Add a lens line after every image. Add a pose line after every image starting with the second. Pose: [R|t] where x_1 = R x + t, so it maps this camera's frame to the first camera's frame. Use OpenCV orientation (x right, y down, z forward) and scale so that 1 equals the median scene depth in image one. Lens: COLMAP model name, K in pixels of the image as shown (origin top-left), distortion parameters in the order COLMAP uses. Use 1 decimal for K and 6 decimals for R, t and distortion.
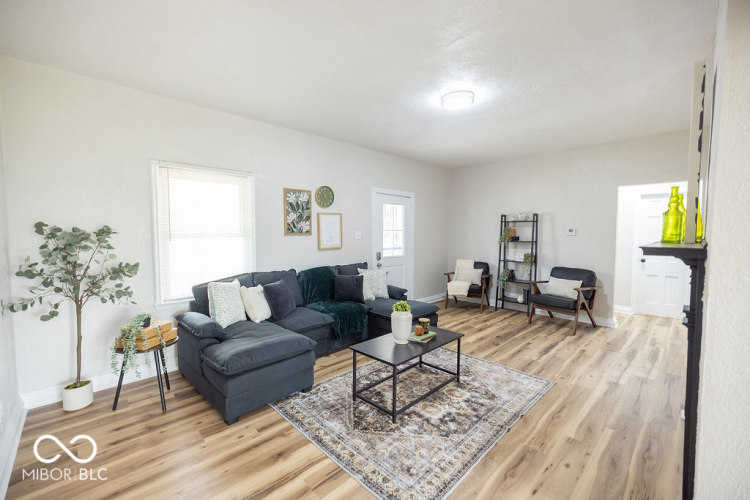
lens RADIAL K [[312.9, 0, 372.2], [0, 312.9, 244.6], [0, 0, 1]] dist [0.002860, 0.000092]
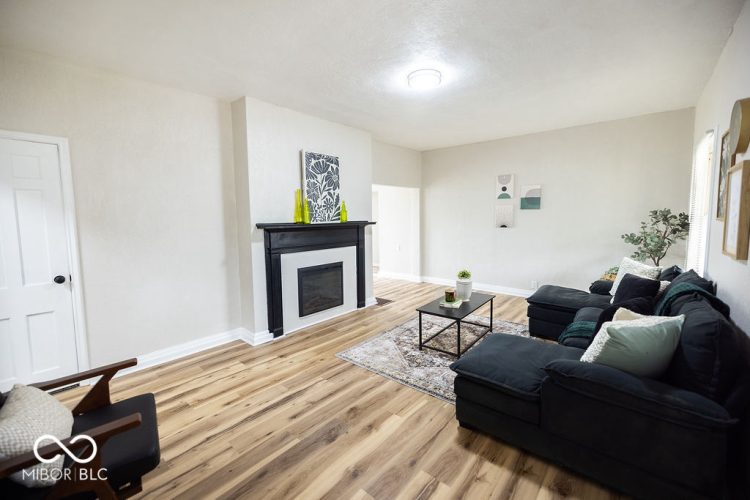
lens RADIAL K [[315.9, 0, 371.8], [0, 315.9, 244.9], [0, 0, 1]] dist [0.000902, 0.000416]
pose [[-0.996311, 0.019290, -0.083619, 0.382953], [0.008399, 0.991650, 0.128683, -0.064428], [0.085403, 0.127506, -0.988154, 1.468649]]
